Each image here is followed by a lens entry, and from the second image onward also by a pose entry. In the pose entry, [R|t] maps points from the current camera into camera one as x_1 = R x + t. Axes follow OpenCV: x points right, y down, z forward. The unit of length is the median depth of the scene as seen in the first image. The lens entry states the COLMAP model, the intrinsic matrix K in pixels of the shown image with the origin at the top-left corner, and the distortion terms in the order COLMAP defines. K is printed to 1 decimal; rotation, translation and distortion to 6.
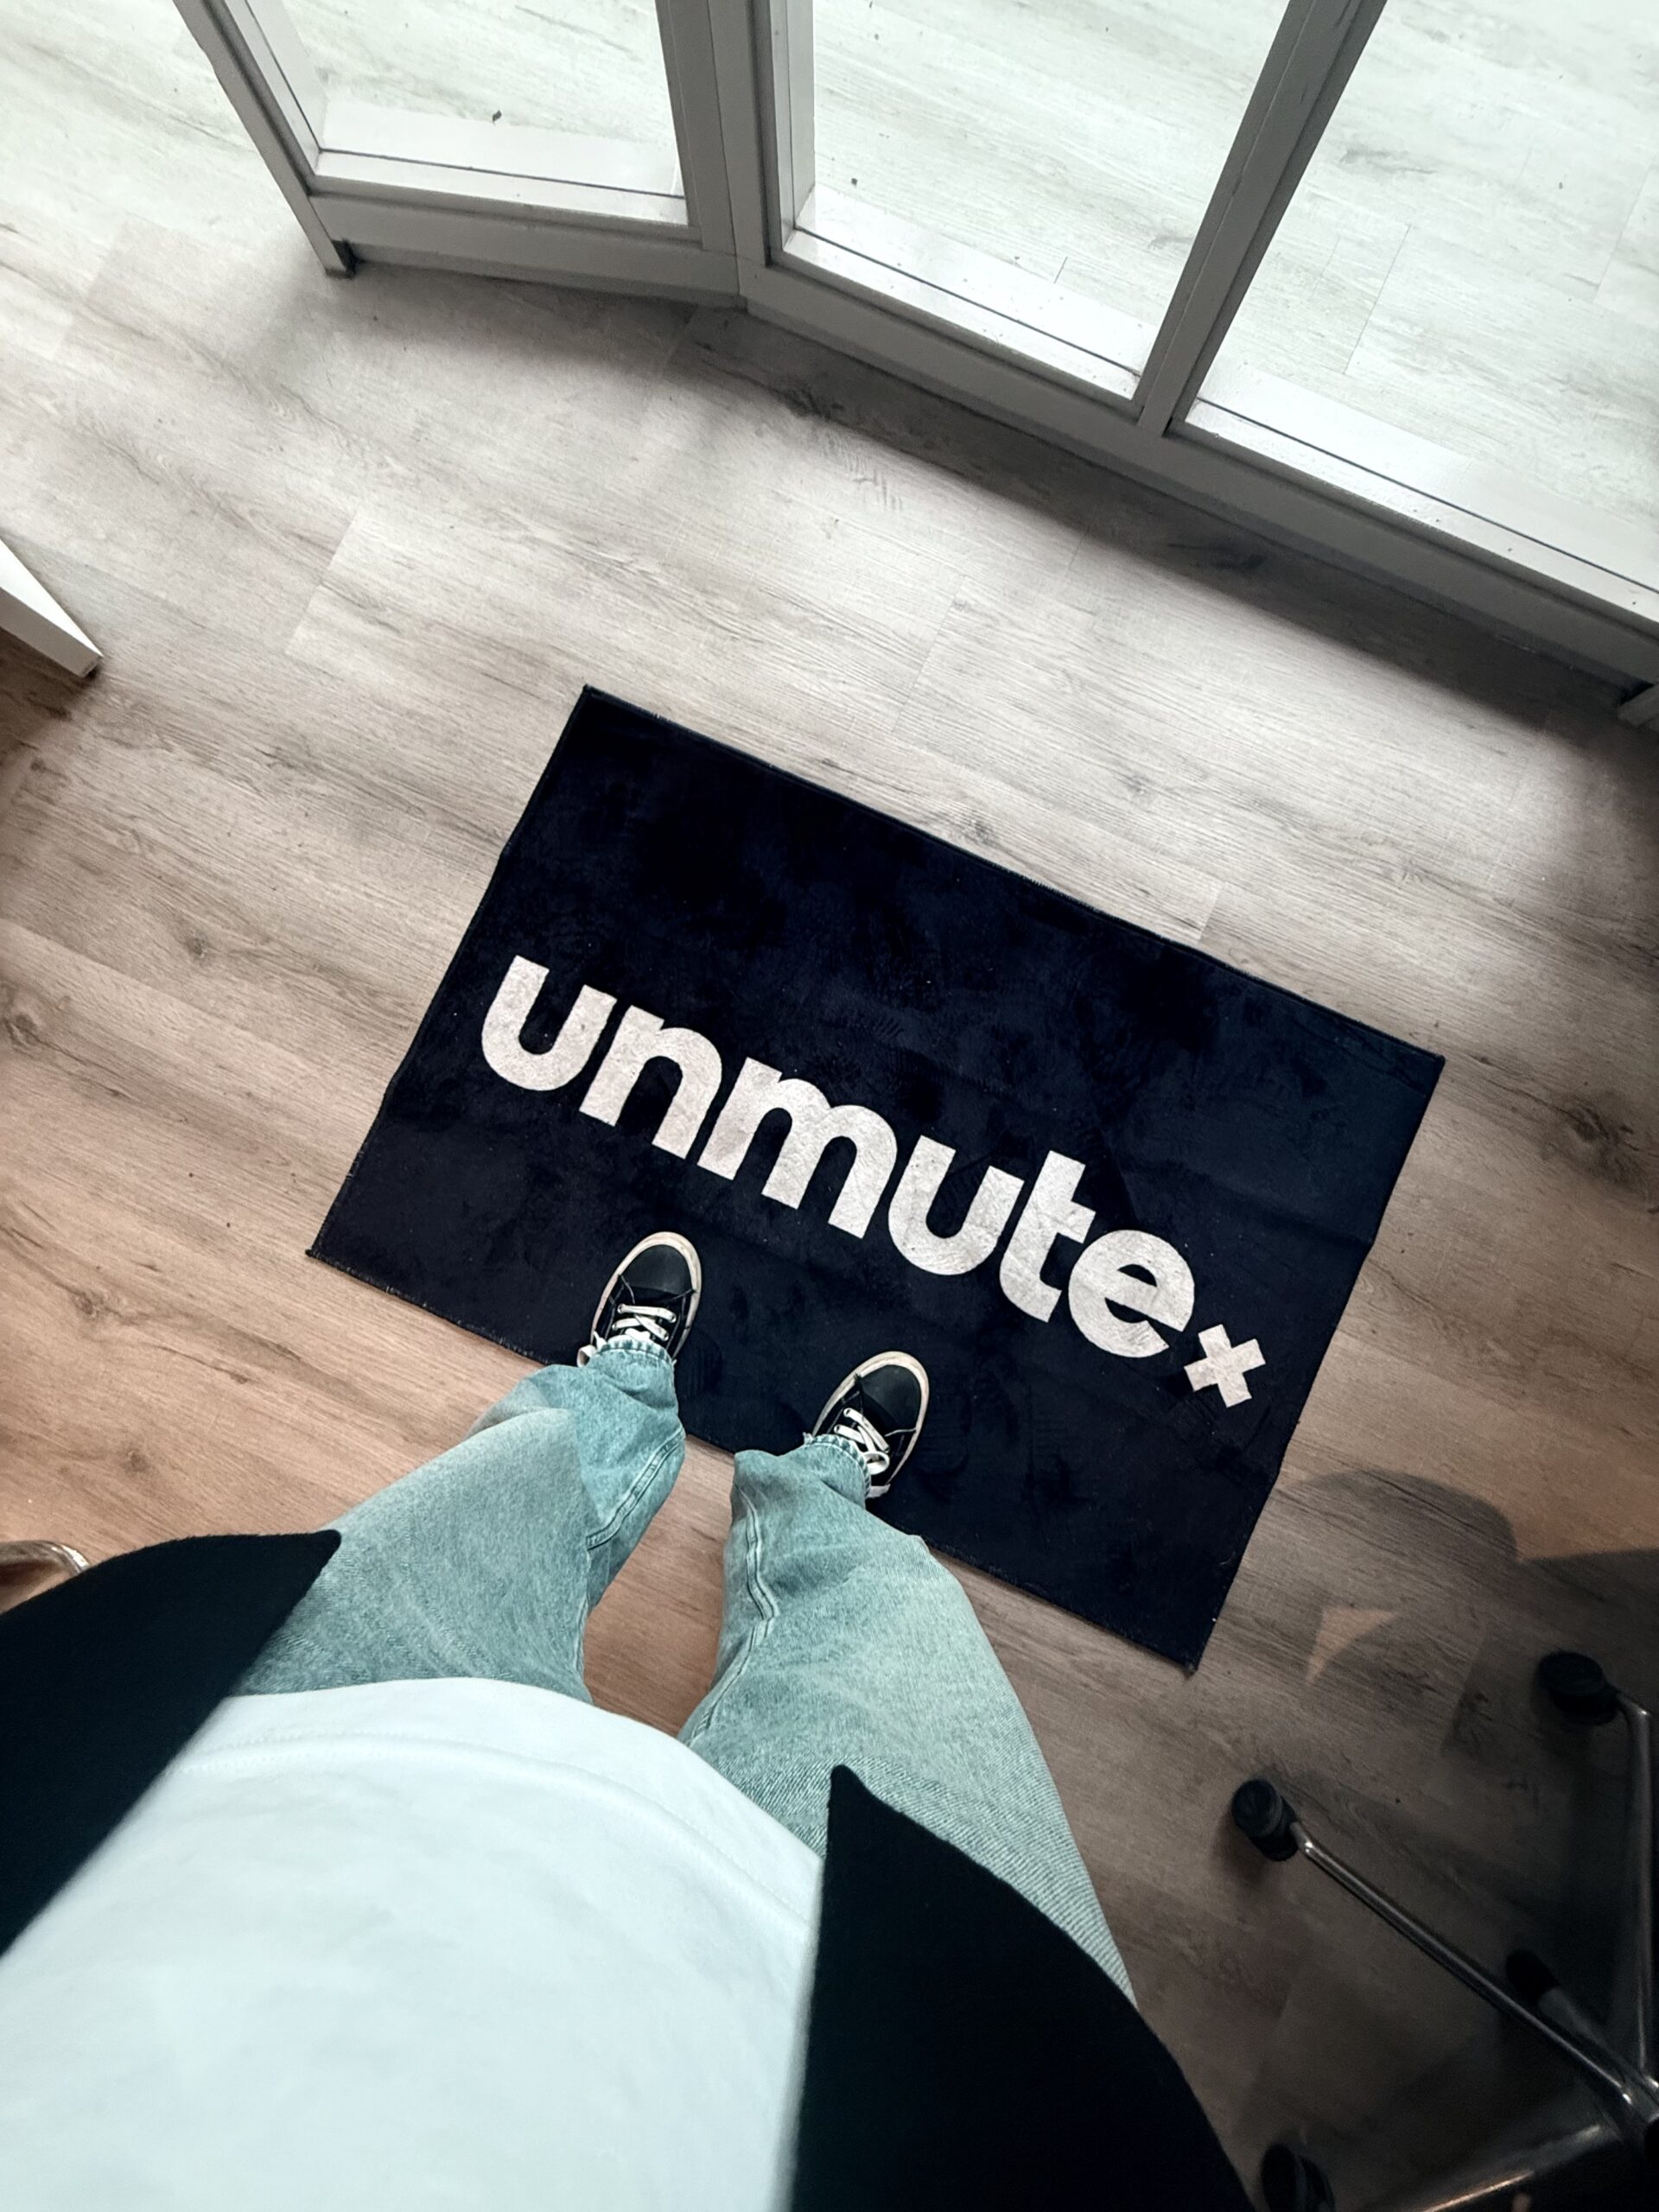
lens RADIAL K [[884.3, 0, 828.7], [0, 884.3, 1106.1], [0, 0, 1]] dist [-0.001530, 0.000025]
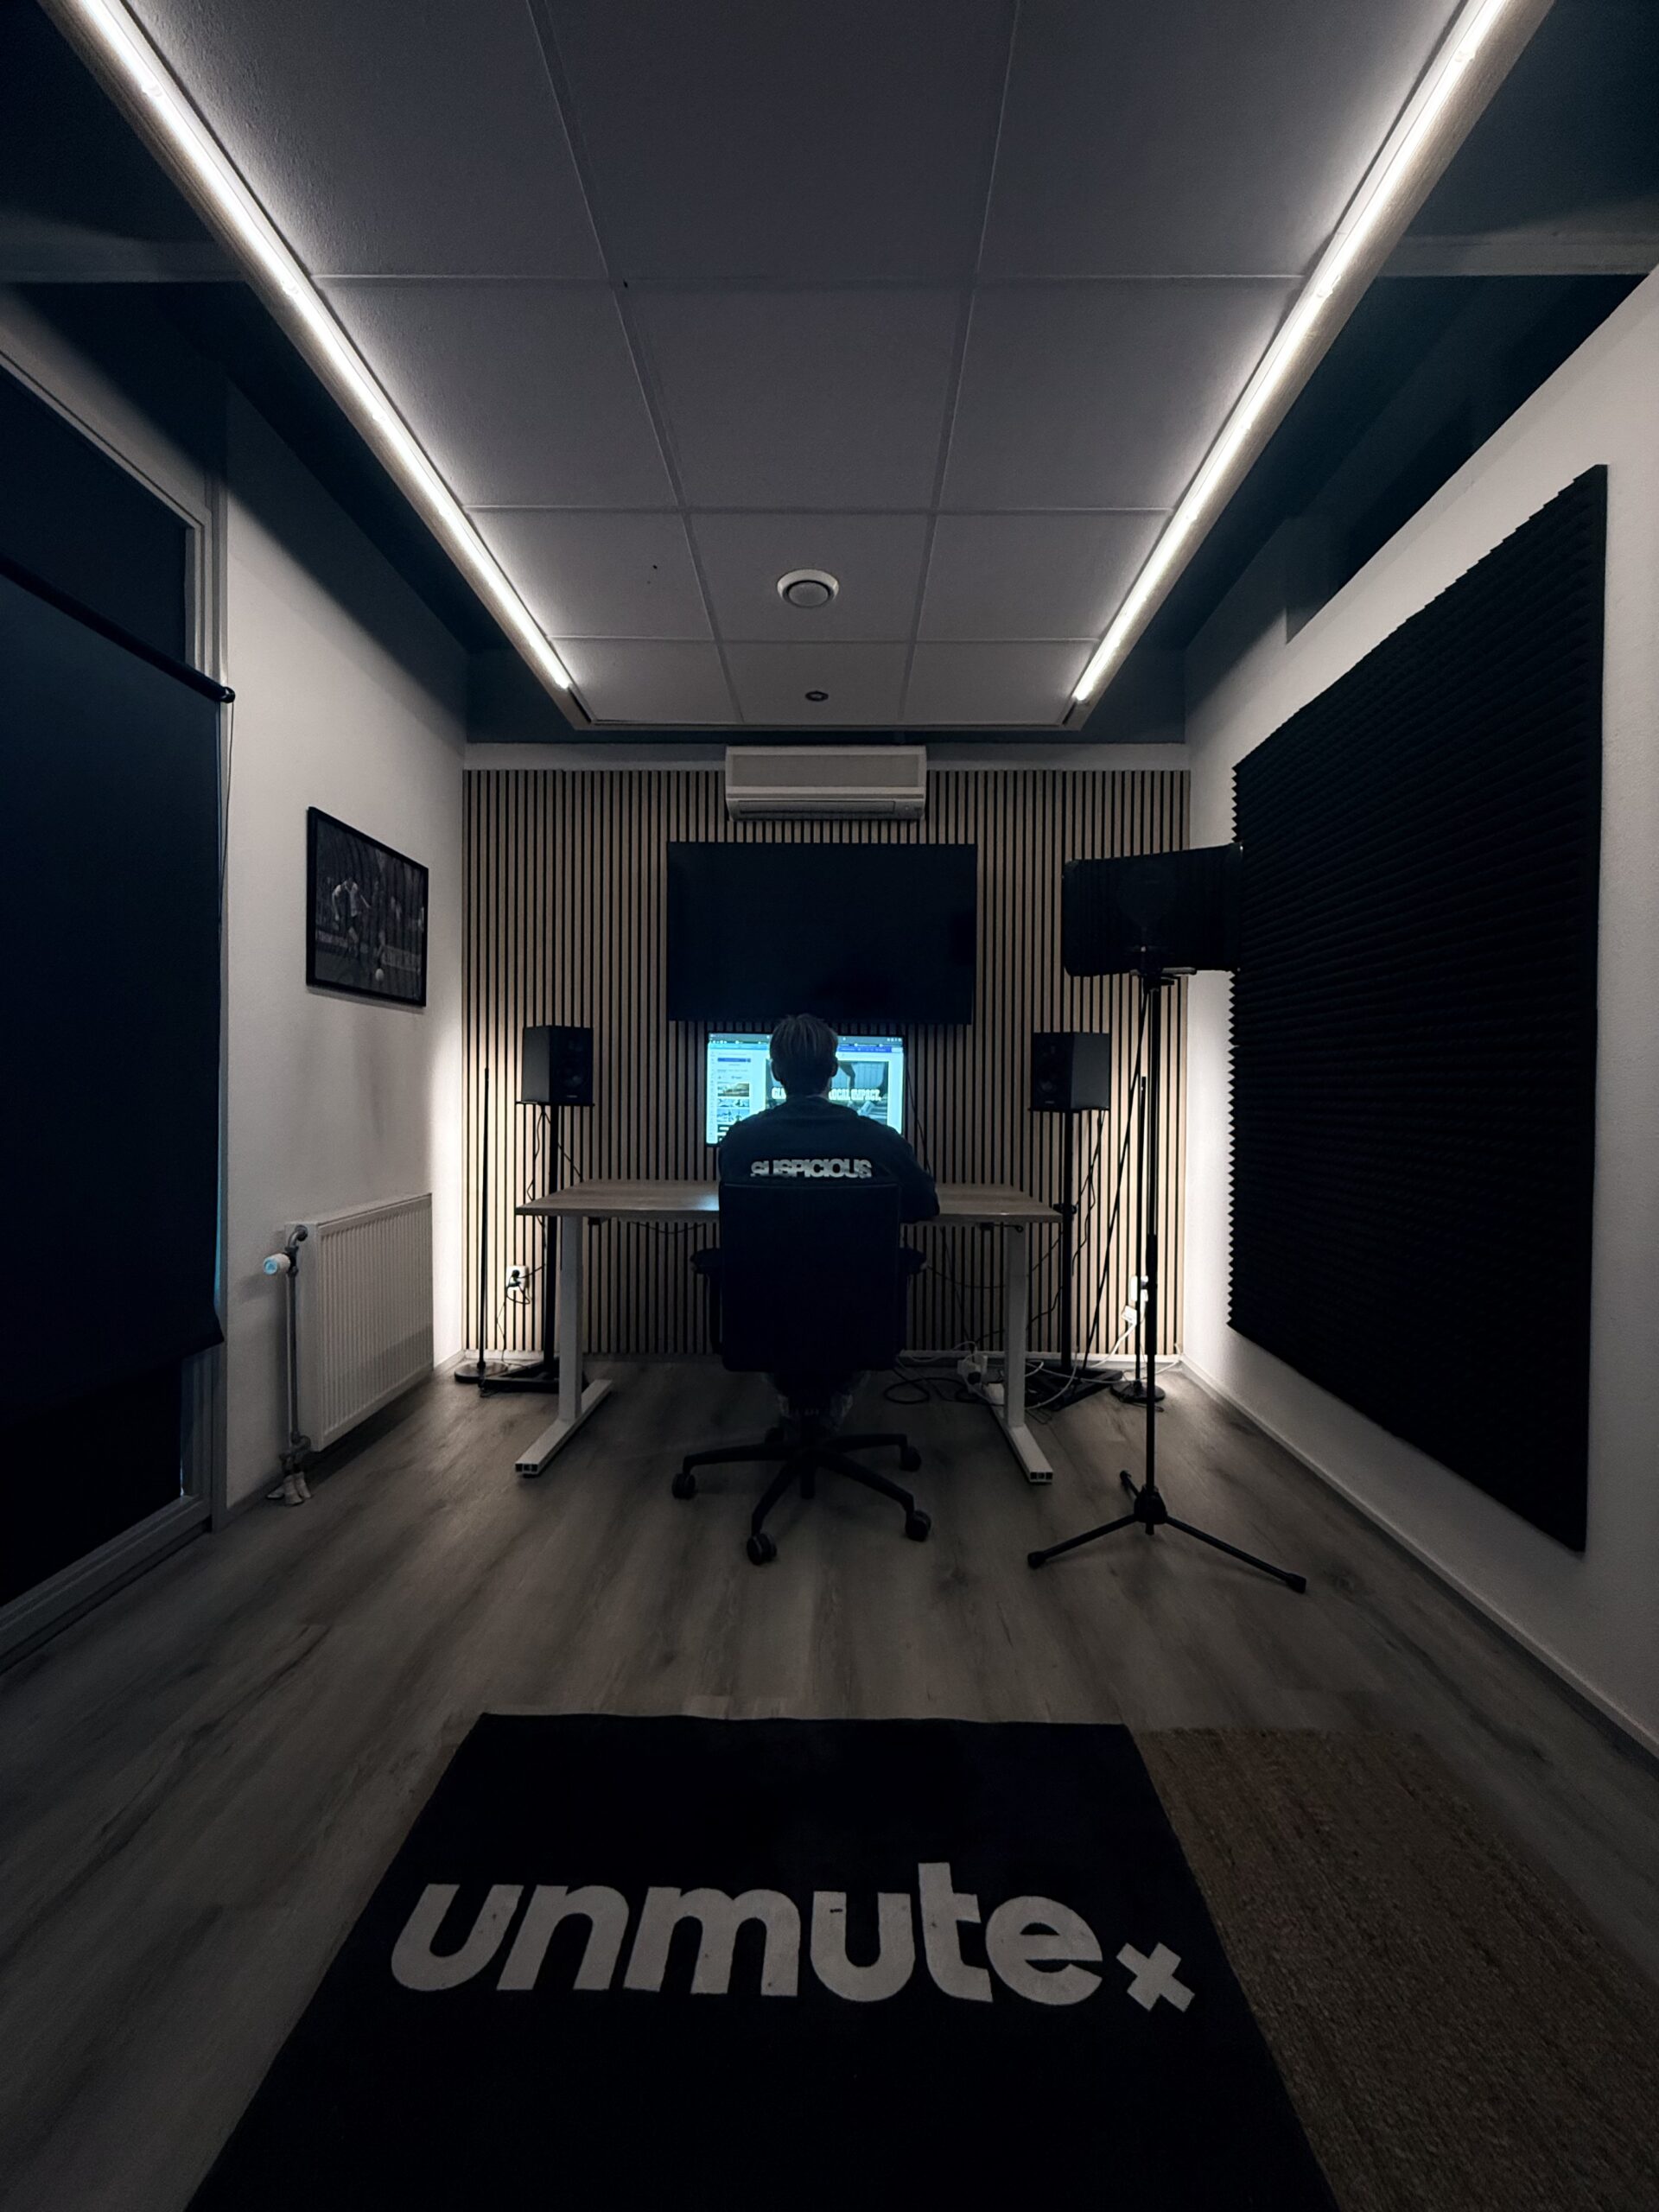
lens RADIAL K [[884.3, 0, 837.8], [0, 884.3, 1097.5], [0, 0, 1]] dist [-0.001530, 0.000025]
pose [[0.917577, 0.010352, 0.397424, -0.338961], [0.395305, 0.082534, -0.914835, 1.024623], [-0.042271, 0.996535, 0.071639, -0.122625]]
